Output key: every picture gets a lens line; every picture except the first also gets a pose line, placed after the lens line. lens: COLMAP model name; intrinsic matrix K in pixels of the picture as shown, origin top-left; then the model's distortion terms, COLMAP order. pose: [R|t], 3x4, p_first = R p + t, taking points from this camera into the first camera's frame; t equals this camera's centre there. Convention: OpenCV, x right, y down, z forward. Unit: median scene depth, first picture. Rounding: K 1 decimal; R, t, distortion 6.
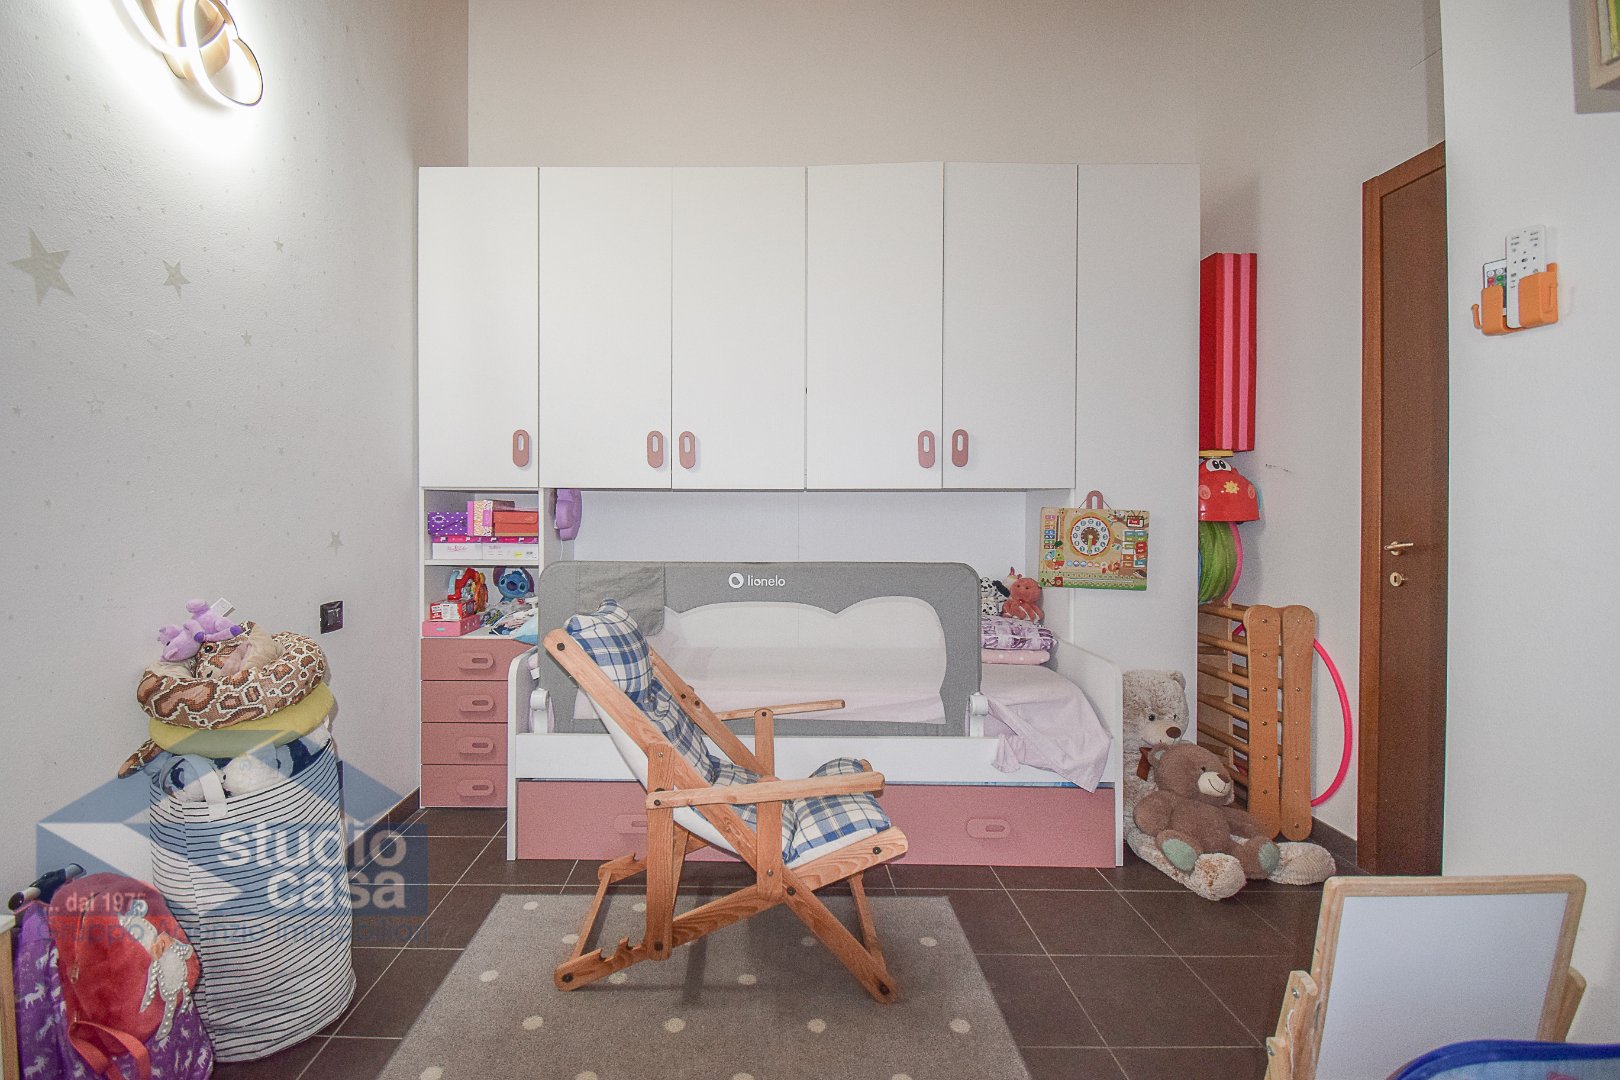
lens RADIAL K [[748.3, 0, 743.4], [0, 748.3, 521.0], [0, 0, 1]] dist [-0.001454, -0.000809]
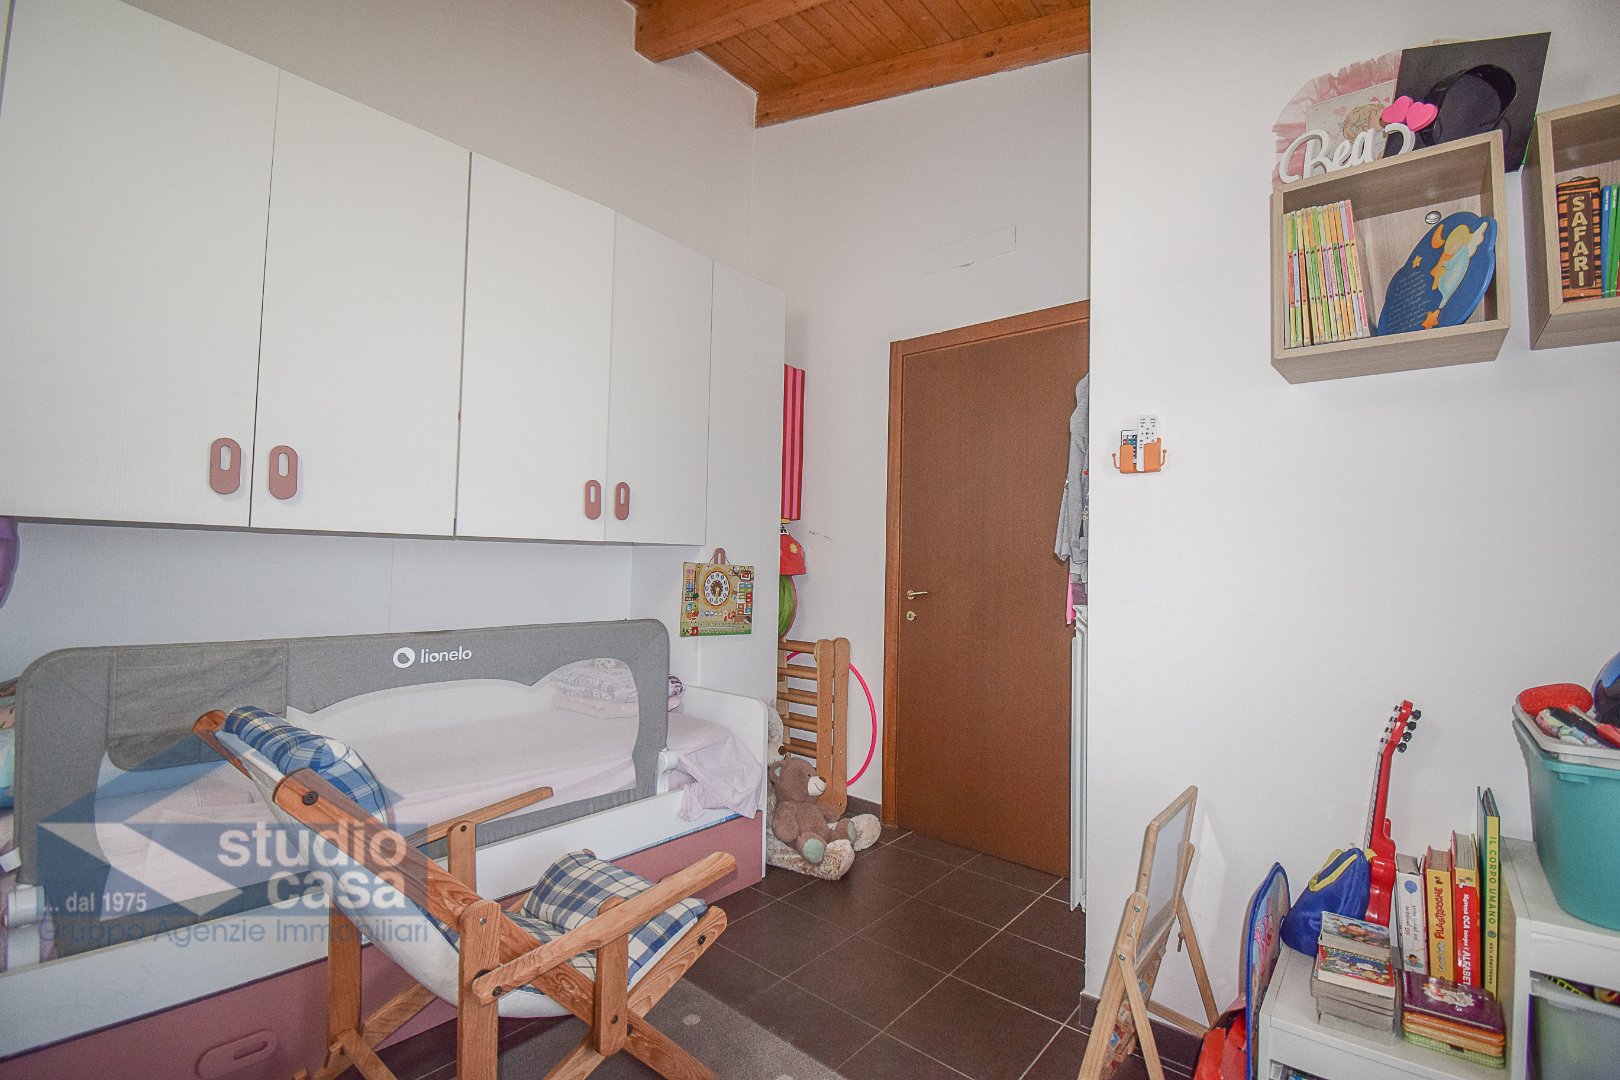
lens RADIAL K [[715.7, 0, 810.0], [0, 715.7, 538.1], [0, 0, 1]] dist [-0.011637, -0.001235]
pose [[0.628709, 0.037384, 0.776741, -0.303170], [-0.007441, 0.999087, -0.042062, -0.011715], [-0.777605, 0.020666, 0.628414, 0.233629]]
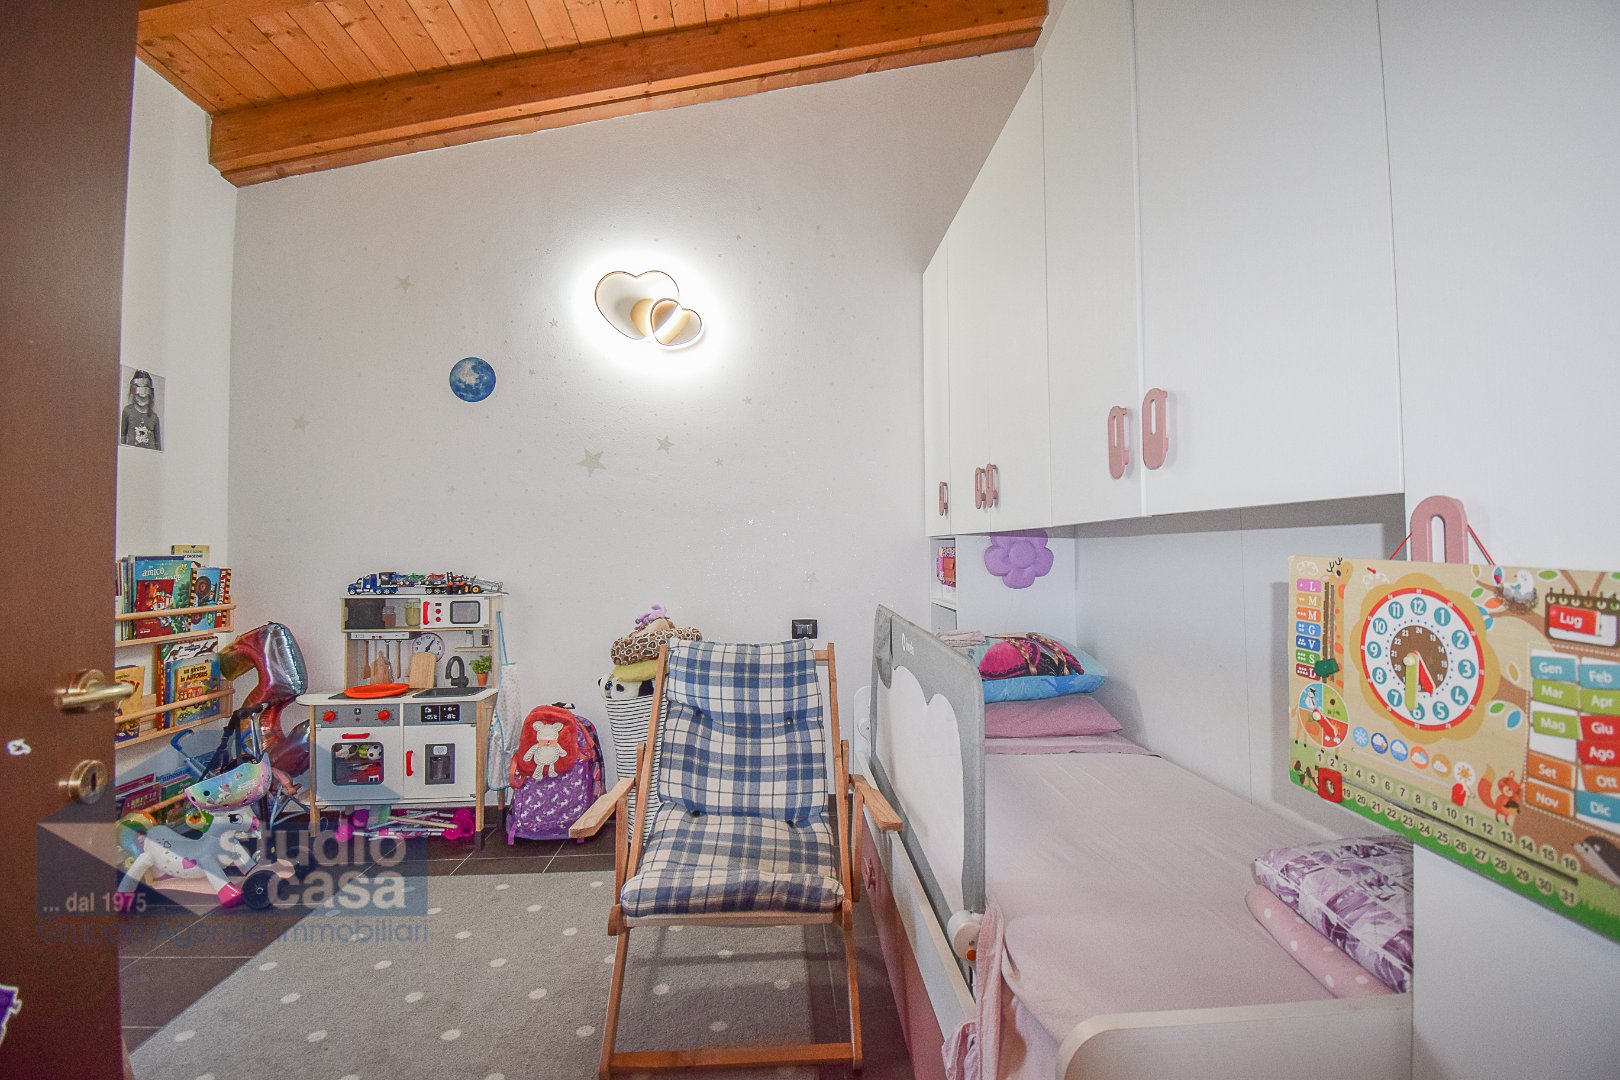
lens RADIAL K [[715.7, 0, 810.5], [0, 715.7, 534.3], [0, 0, 1]] dist [-0.011637, -0.001235]
pose [[0.076693, -0.026494, -0.996703, 0.767376], [-0.003337, 0.999634, -0.026829, -0.019895], [0.997049, 0.005383, 0.076576, 0.804353]]
